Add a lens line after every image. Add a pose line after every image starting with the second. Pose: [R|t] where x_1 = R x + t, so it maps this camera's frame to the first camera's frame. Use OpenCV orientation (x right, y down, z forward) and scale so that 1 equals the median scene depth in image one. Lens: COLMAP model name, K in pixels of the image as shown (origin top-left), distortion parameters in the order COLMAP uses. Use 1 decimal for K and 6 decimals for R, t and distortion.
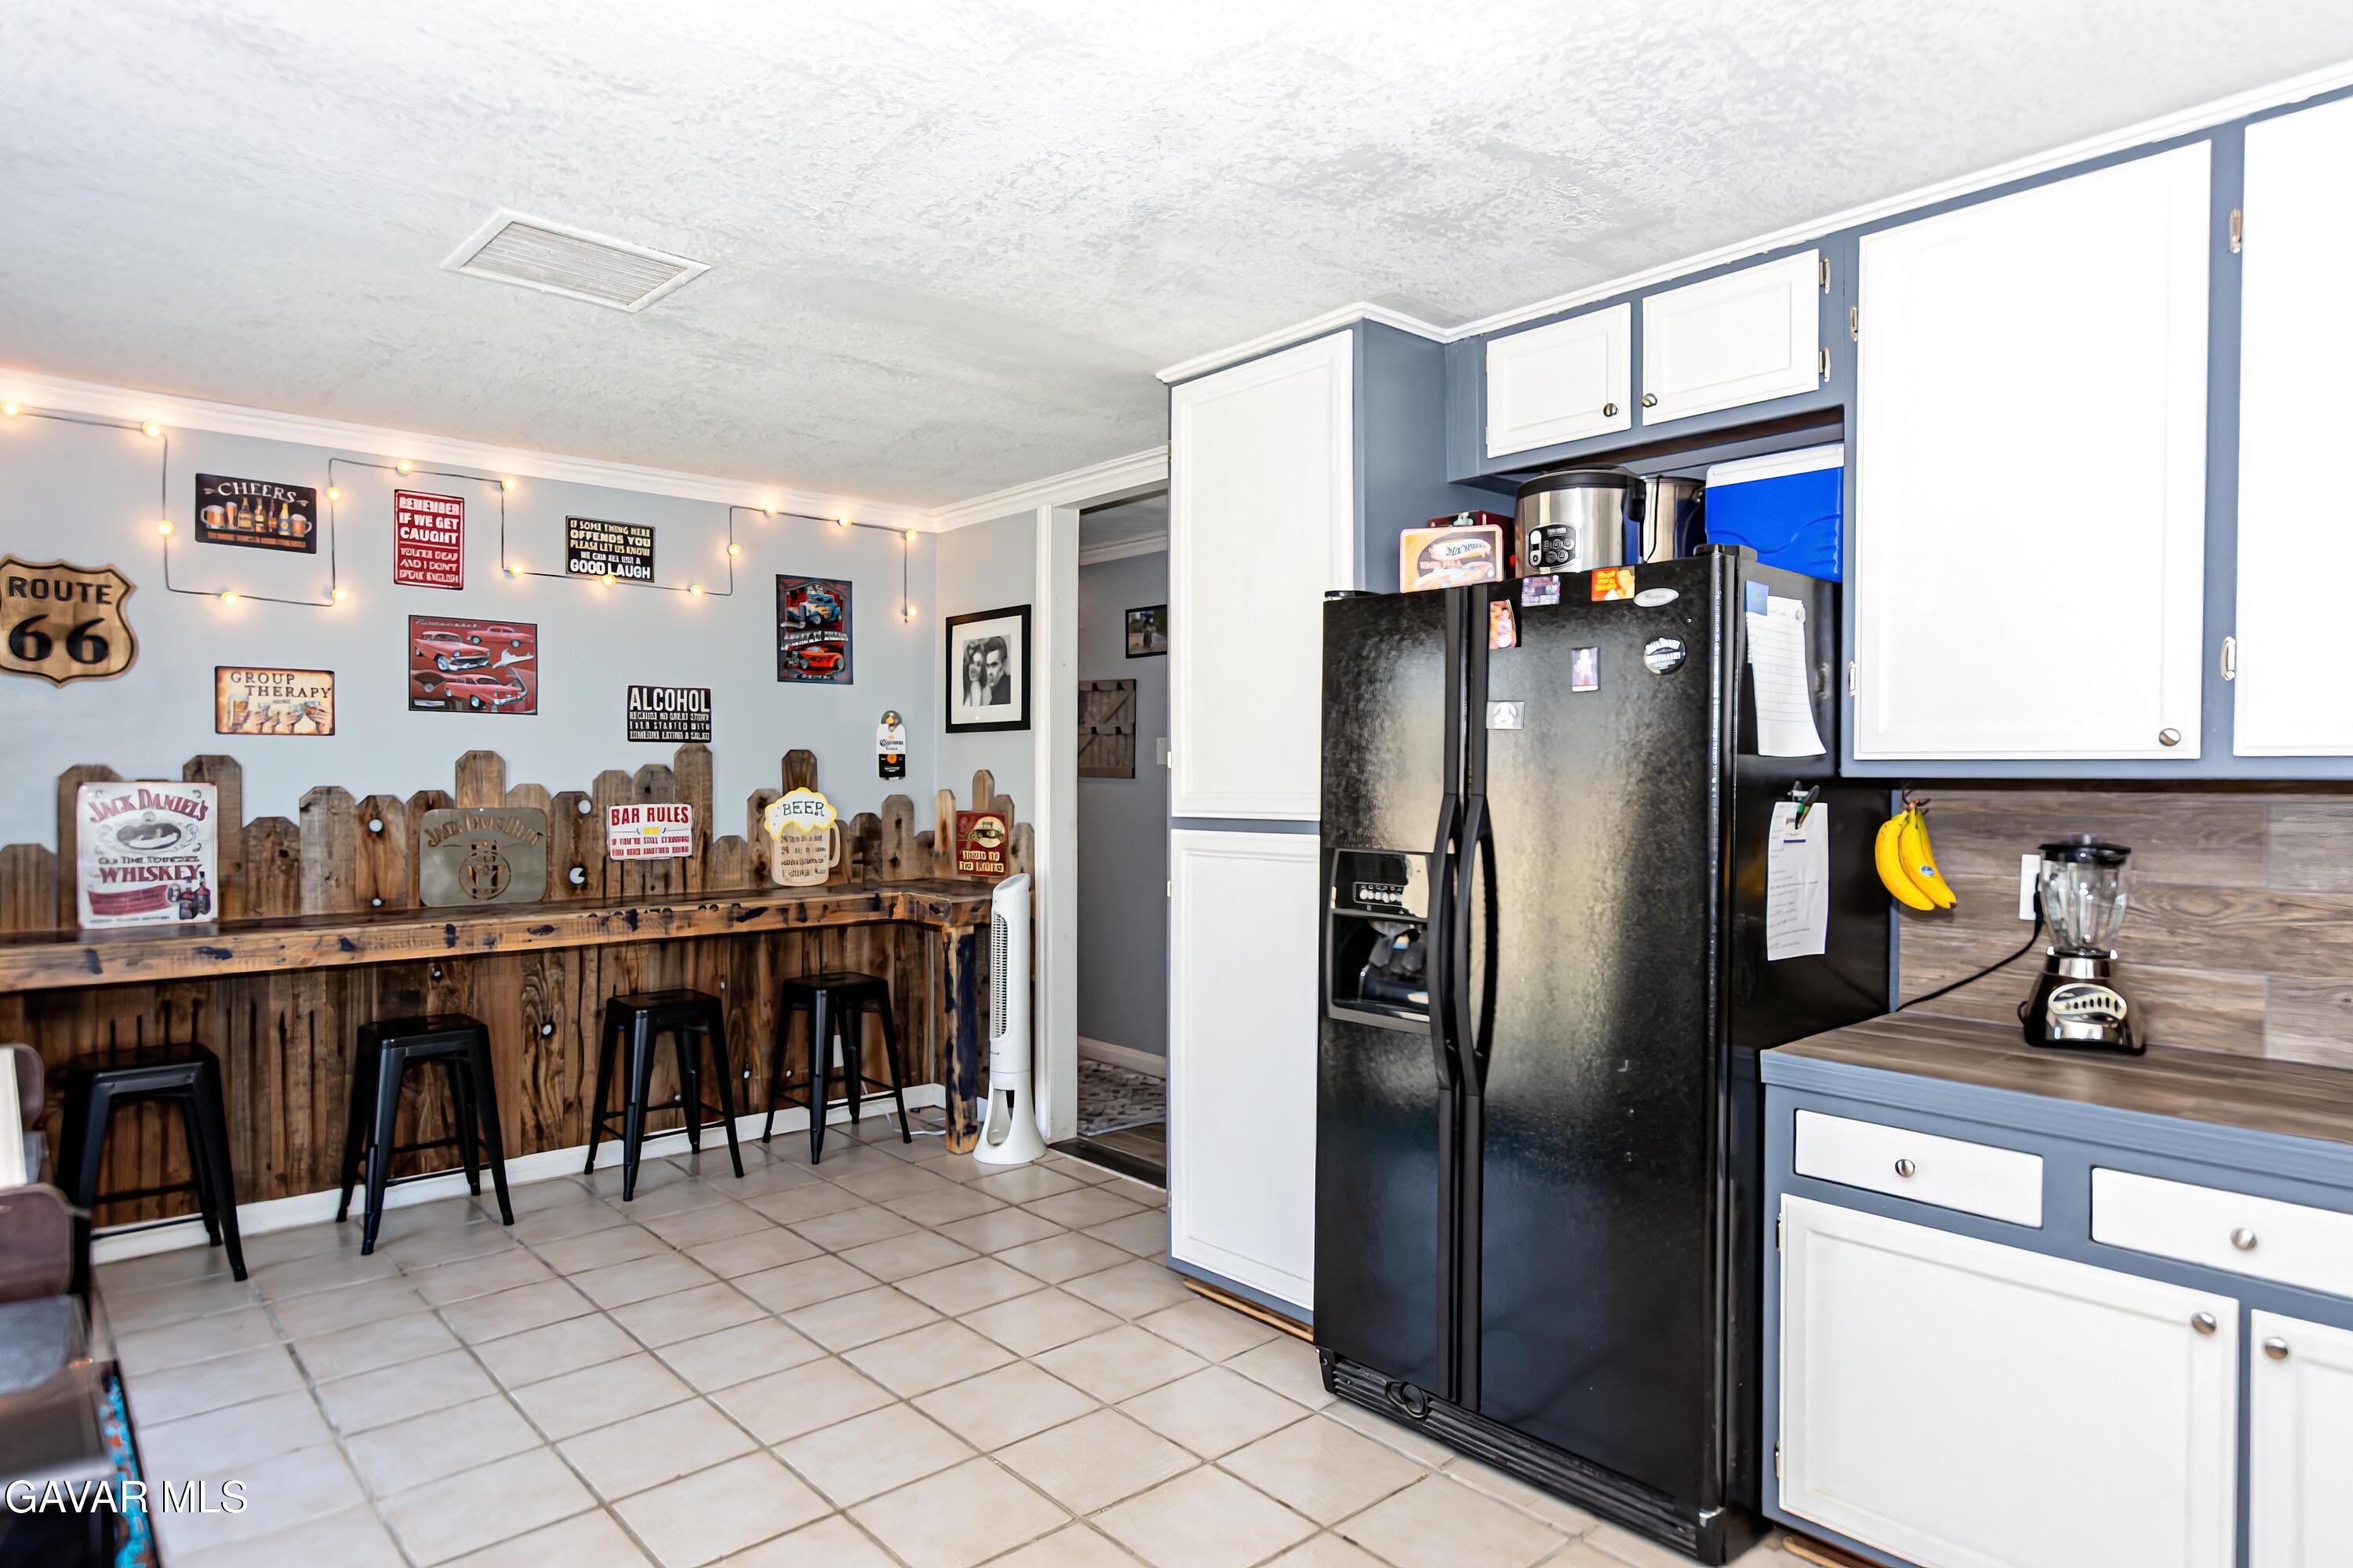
lens RADIAL K [[1350.2, 0, 1177.5], [0, 1350.2, 783.7], [0, 0, 1]] dist [0.006067, -0.003410]
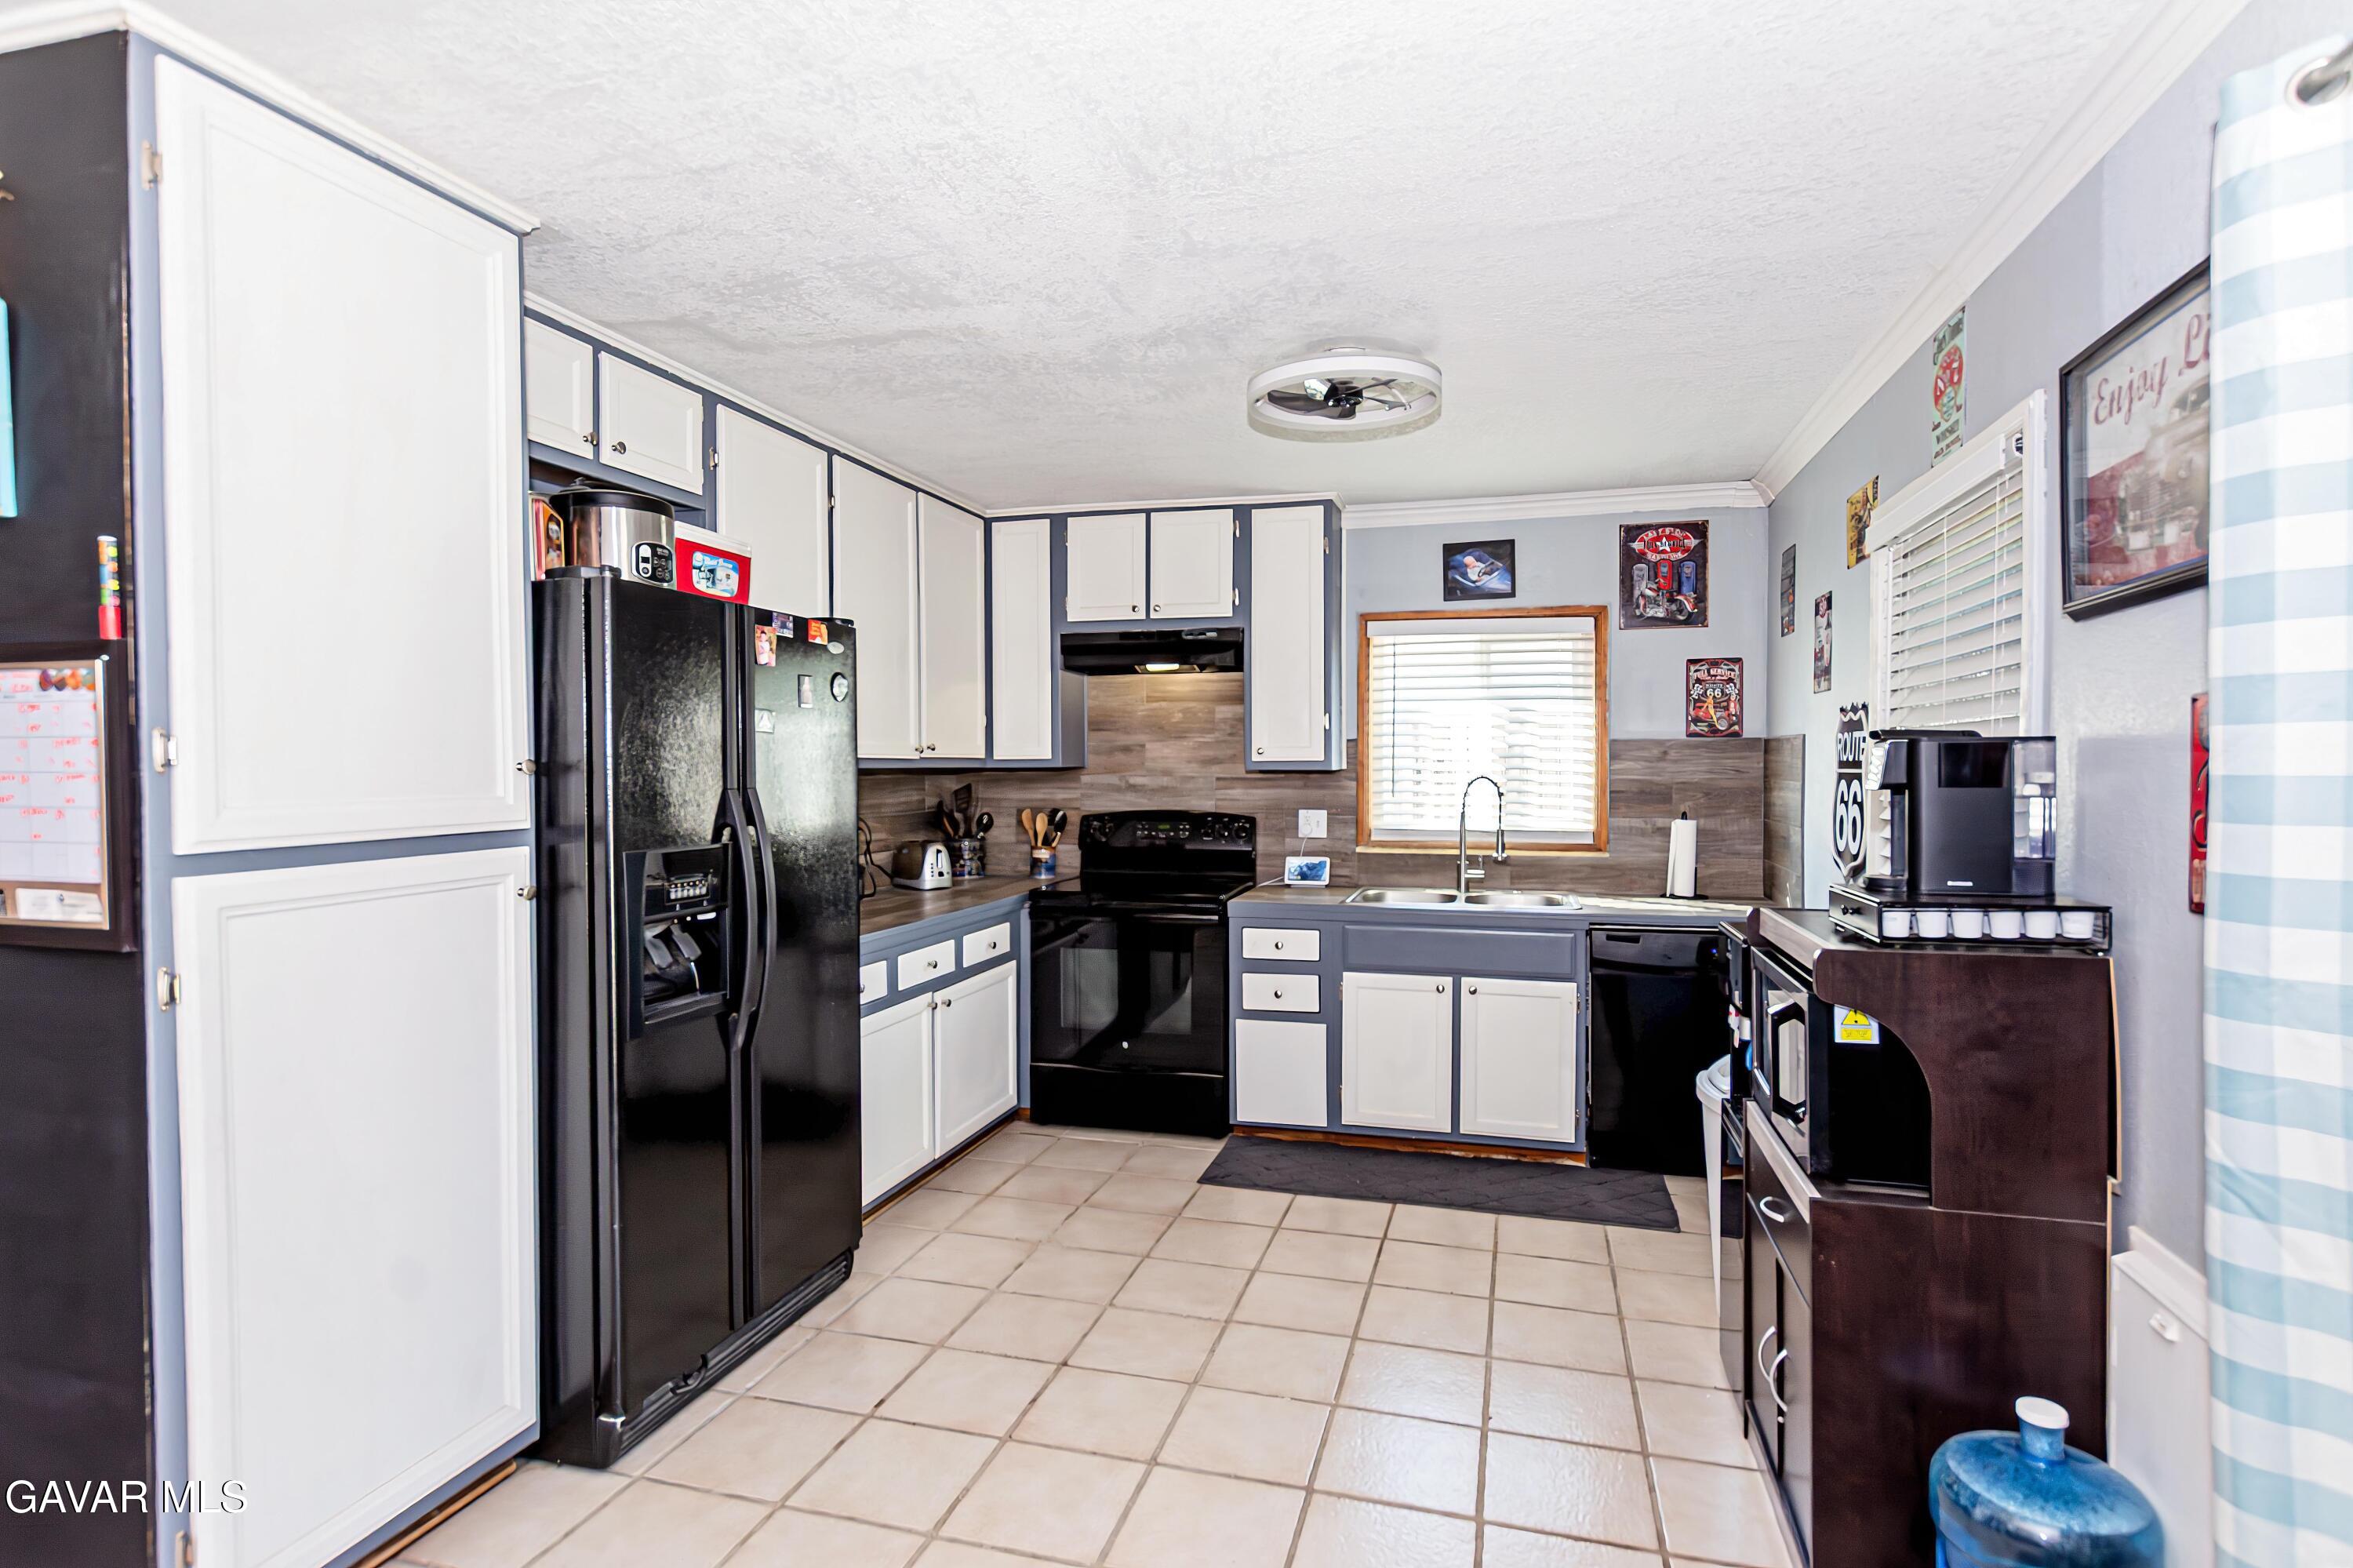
lens RADIAL K [[1199.8, 0, 1220.2], [0, 1199.8, 781.5], [0, 0, 1]] dist [-0.014406, 0.001451]
pose [[-0.563638, -0.015102, 0.825884, -0.511029], [0.005526, 0.999742, 0.022052, -0.010628], [-0.826003, 0.016994, -0.563409, 0.745653]]
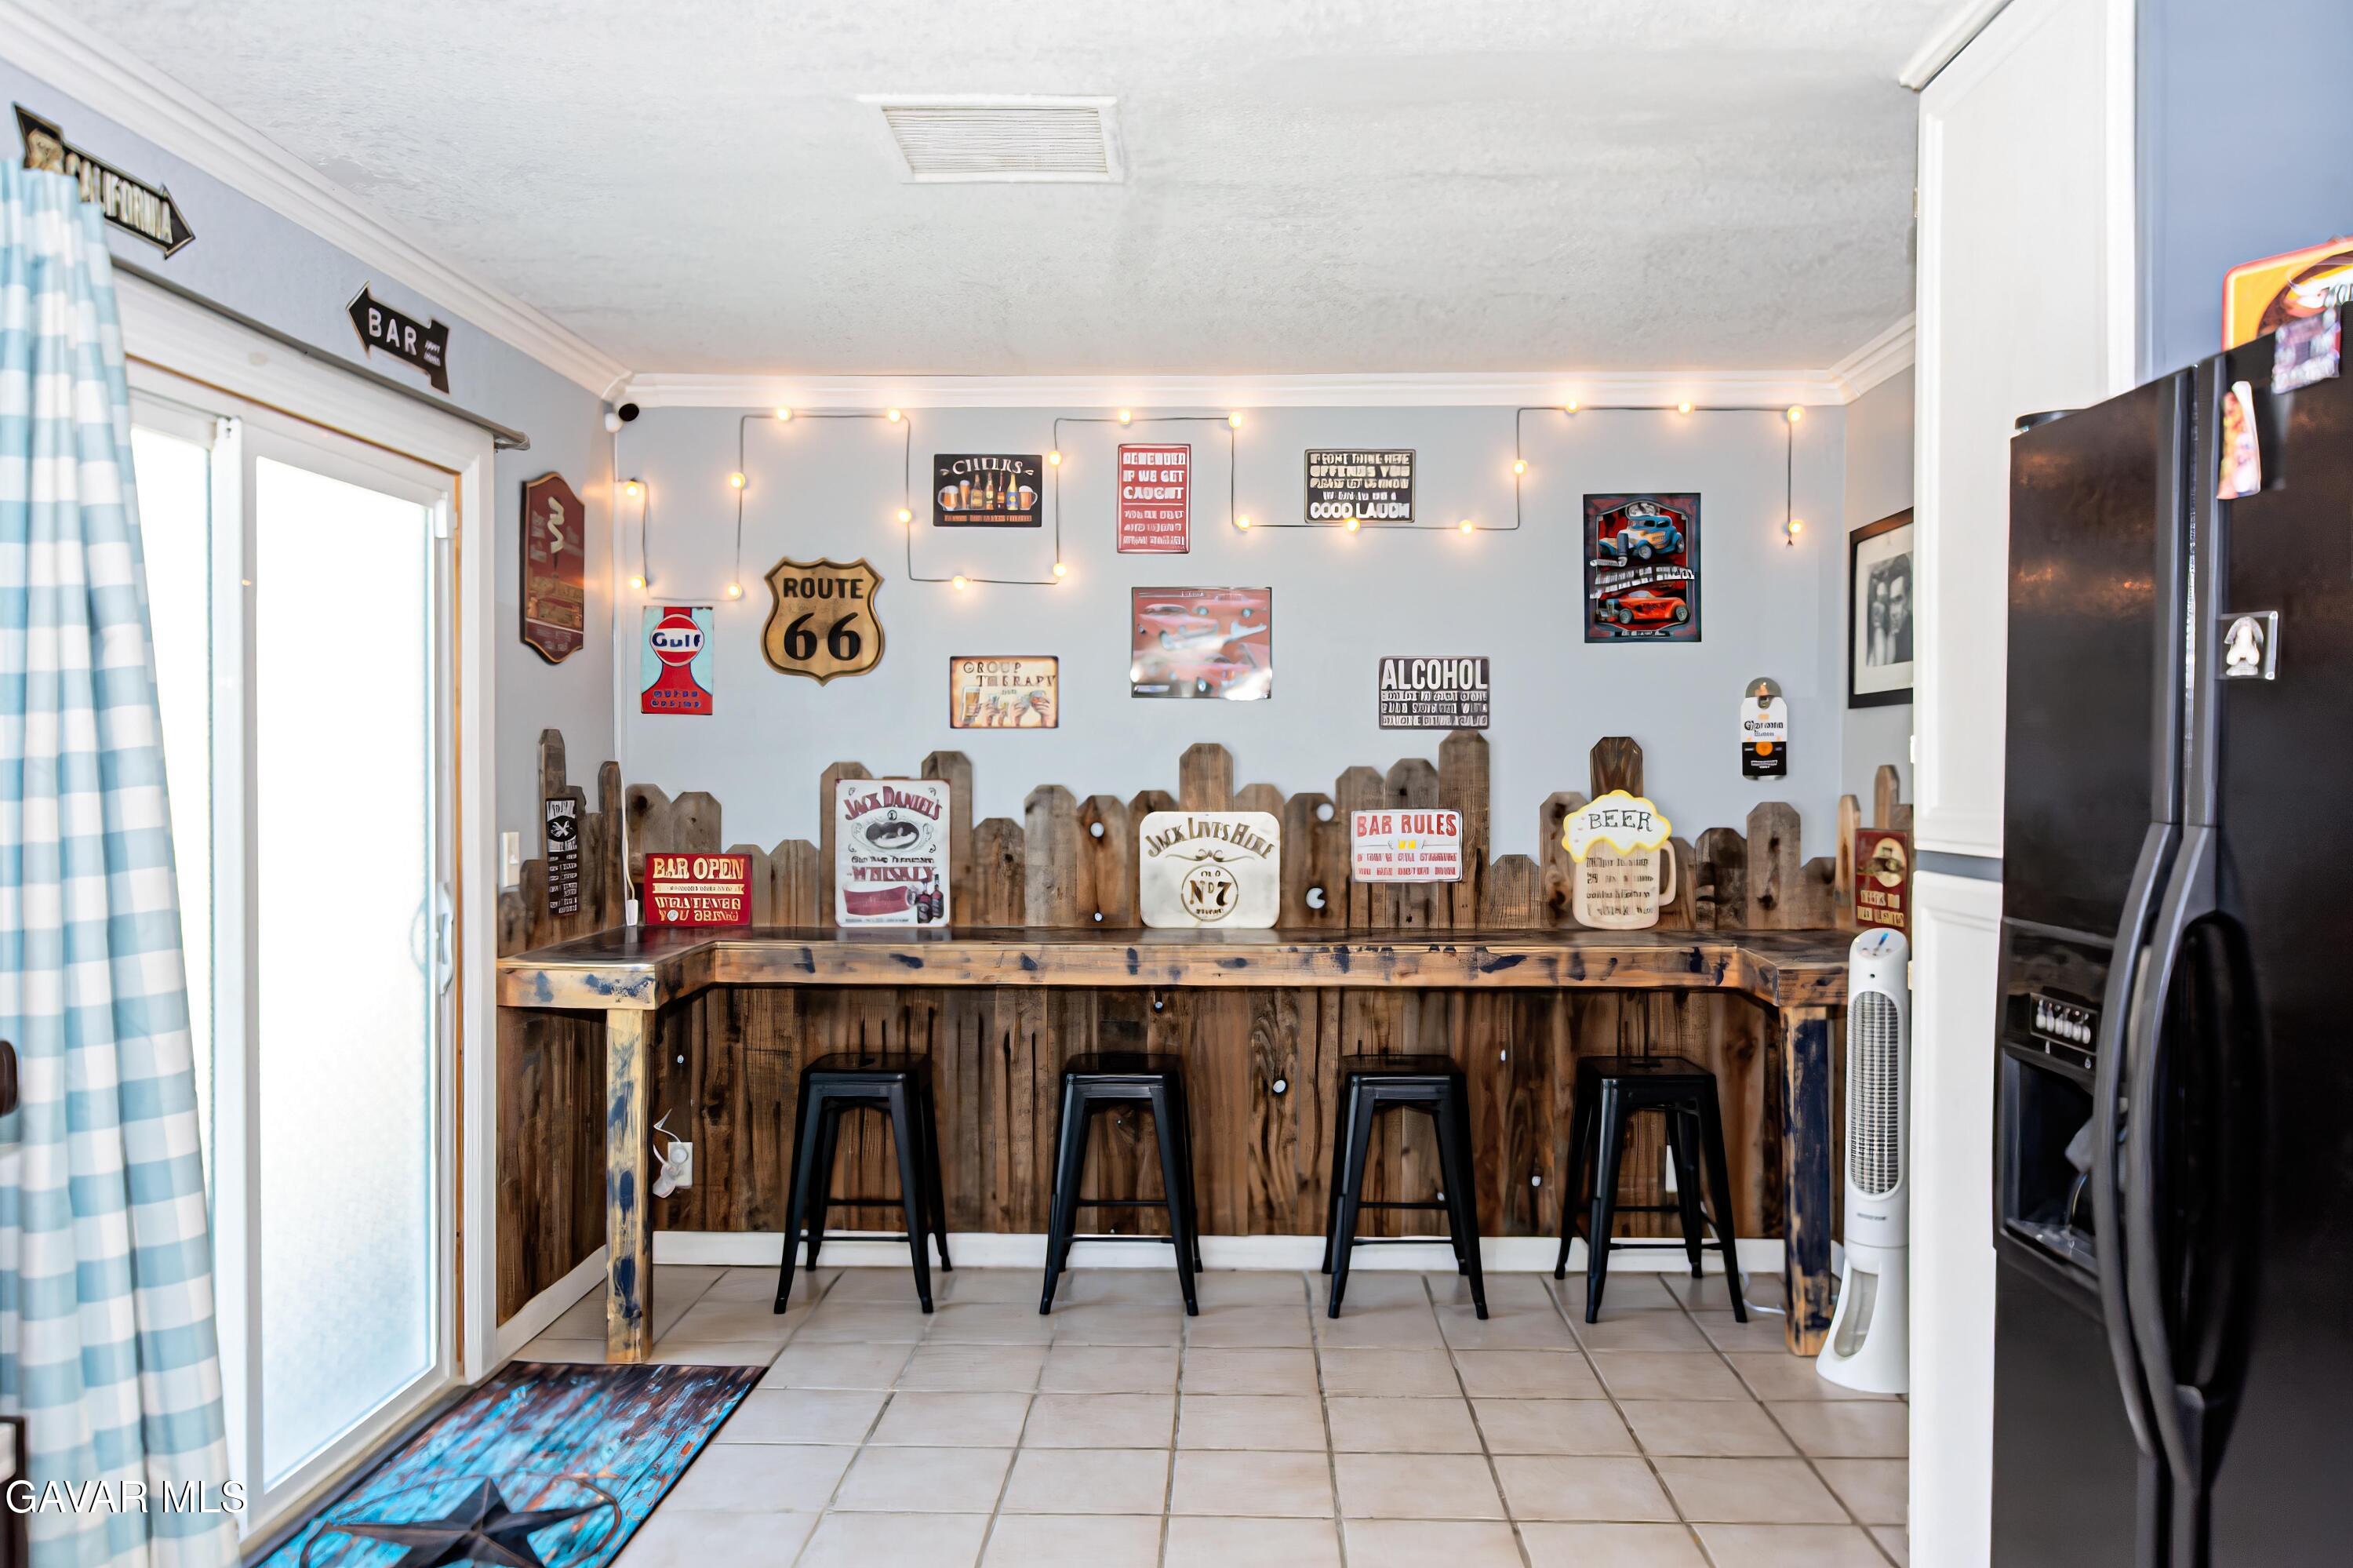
lens RADIAL K [[1764.0, 0, 1184.0], [0, 1764.0, 783.4], [0, 0, 1]] dist [0.011251, -0.005757]
pose [[0.726876, 0.005905, -0.686743, 0.233843], [-0.005140, 0.999982, 0.003158, -0.003084], [0.686750, 0.001234, 0.726893, 0.202942]]
